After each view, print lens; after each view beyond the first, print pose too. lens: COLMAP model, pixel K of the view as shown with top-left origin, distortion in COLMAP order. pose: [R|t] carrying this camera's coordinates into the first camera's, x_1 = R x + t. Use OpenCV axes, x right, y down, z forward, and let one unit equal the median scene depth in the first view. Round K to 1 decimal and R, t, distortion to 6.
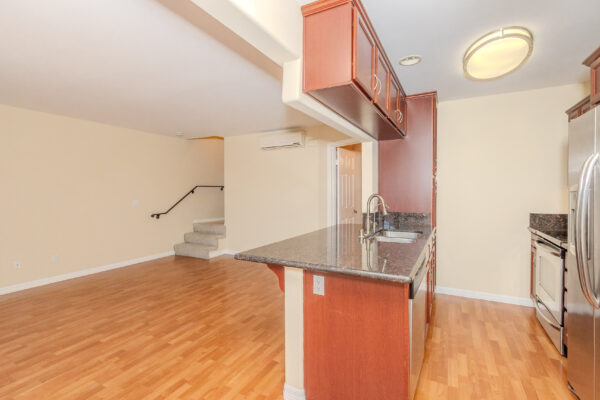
lens RADIAL K [[278.0, 0, 302.2], [0, 278.0, 198.5], [0, 0, 1]] dist [0.004084, 0.001829]
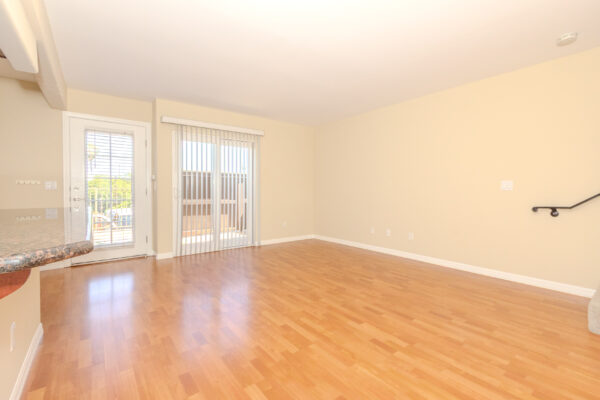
lens RADIAL K [[278.0, 0, 300.0], [0, 278.0, 199.2], [0, 0, 1]] dist [0.004084, 0.001829]
pose [[-0.421043, 0.035655, -0.906340, 0.330049], [-0.029418, 0.998165, 0.052934, 0.048833], [0.906563, 0.048950, -0.419221, 1.545000]]
